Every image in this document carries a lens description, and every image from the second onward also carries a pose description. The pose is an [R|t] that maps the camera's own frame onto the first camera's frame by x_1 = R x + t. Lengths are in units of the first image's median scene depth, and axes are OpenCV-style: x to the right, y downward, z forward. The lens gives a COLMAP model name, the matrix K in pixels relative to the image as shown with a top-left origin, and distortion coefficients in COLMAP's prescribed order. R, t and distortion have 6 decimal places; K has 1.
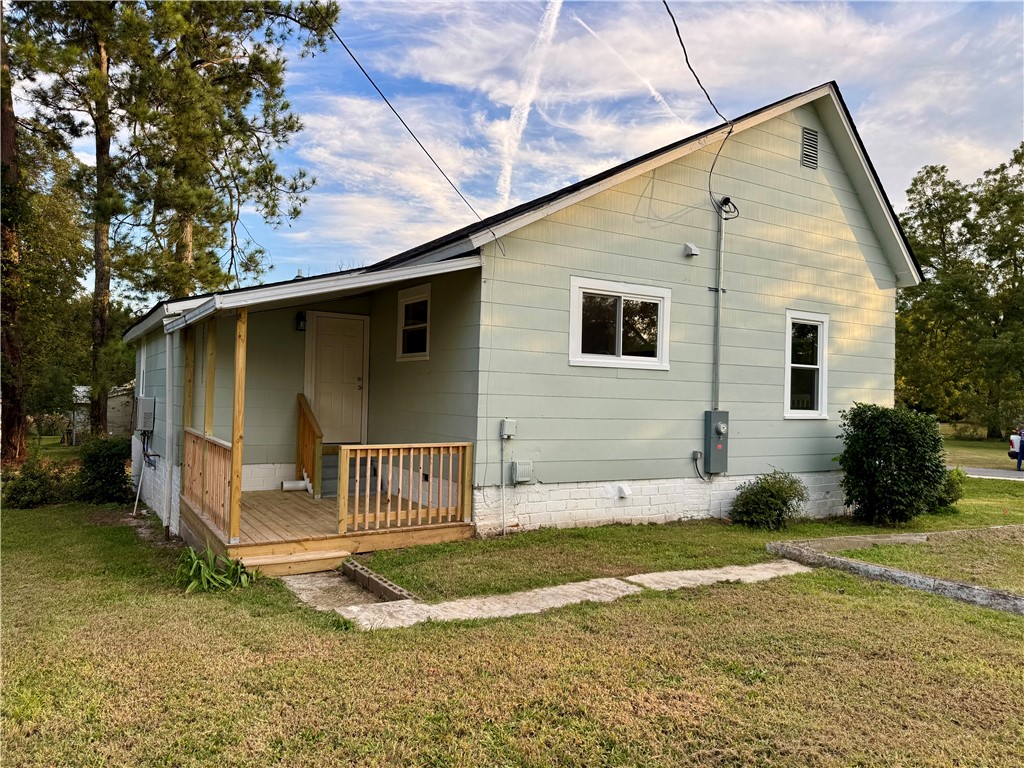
lens RADIAL K [[723.9, 0, 520.3], [0, 723.9, 383.1], [0, 0, 1]] dist [0.073739, -0.087427]
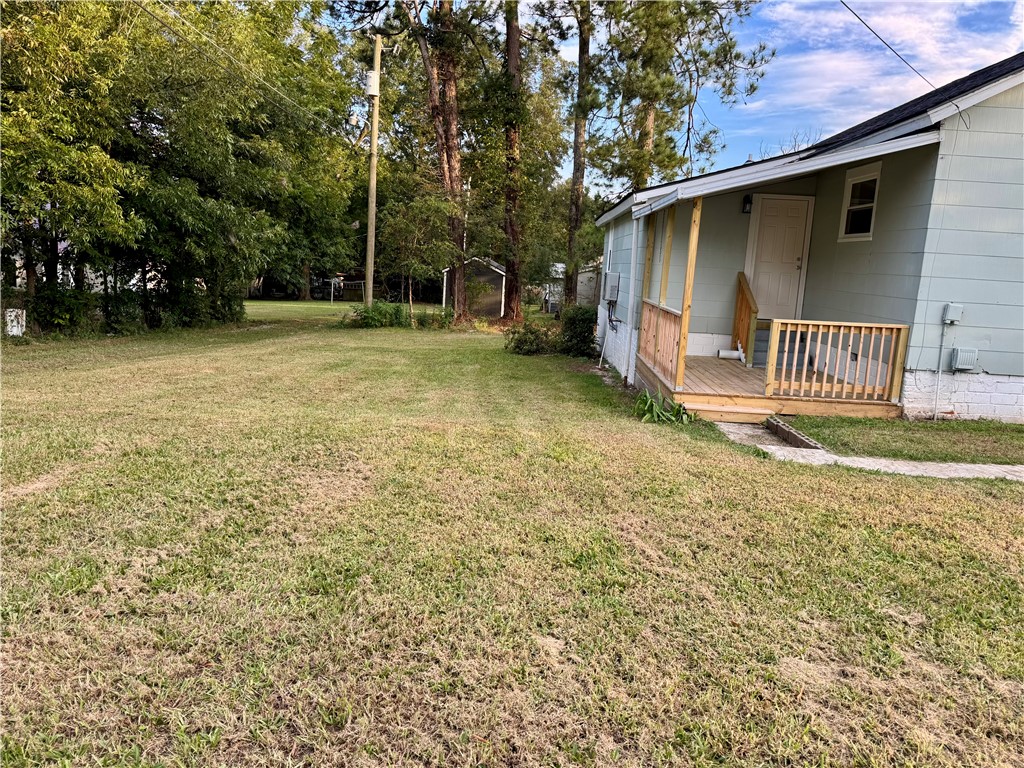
lens RADIAL K [[723.9, 0, 512.5], [0, 723.9, 378.4], [0, 0, 1]] dist [0.073739, -0.087427]
pose [[0.828223, 0.109153, -0.549666, 0.037667], [-0.022499, 0.986533, 0.162007, 0.002193], [0.559947, -0.121811, 0.819525, -0.120861]]
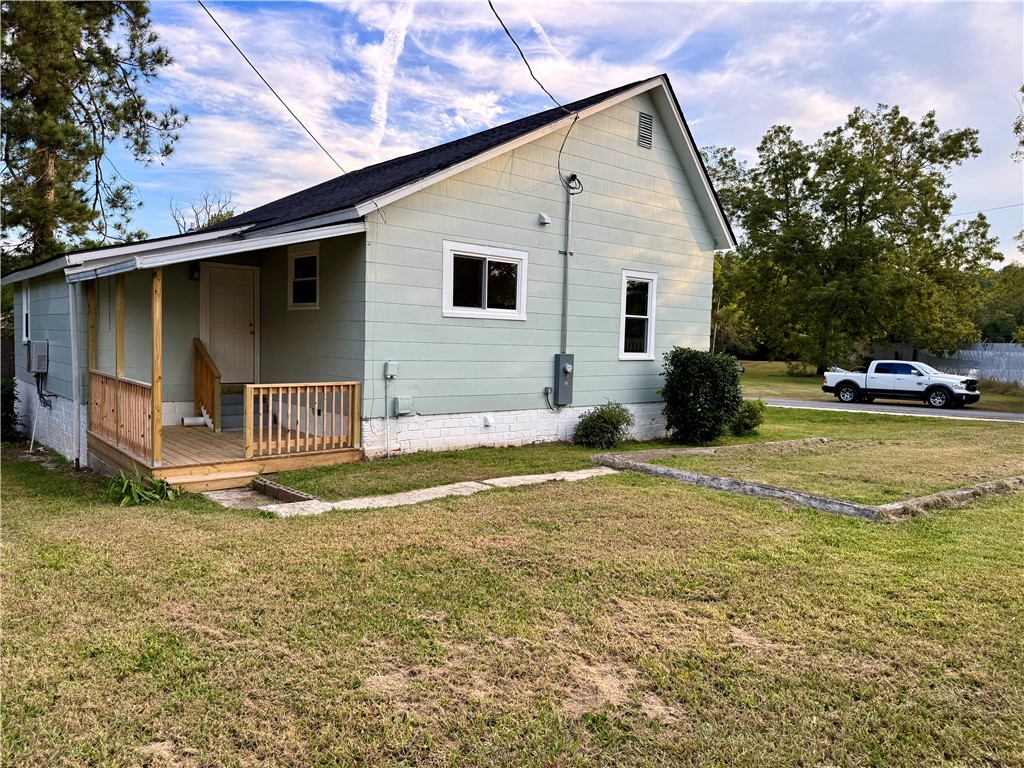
lens RADIAL K [[723.9, 0, 509.9], [0, 723.9, 387.6], [0, 0, 1]] dist [0.073739, -0.087427]
pose [[0.988729, -0.008704, 0.149466, -0.000946], [-0.004592, 0.996076, 0.088387, -0.011748], [-0.149648, -0.088077, 0.984808, -0.172298]]
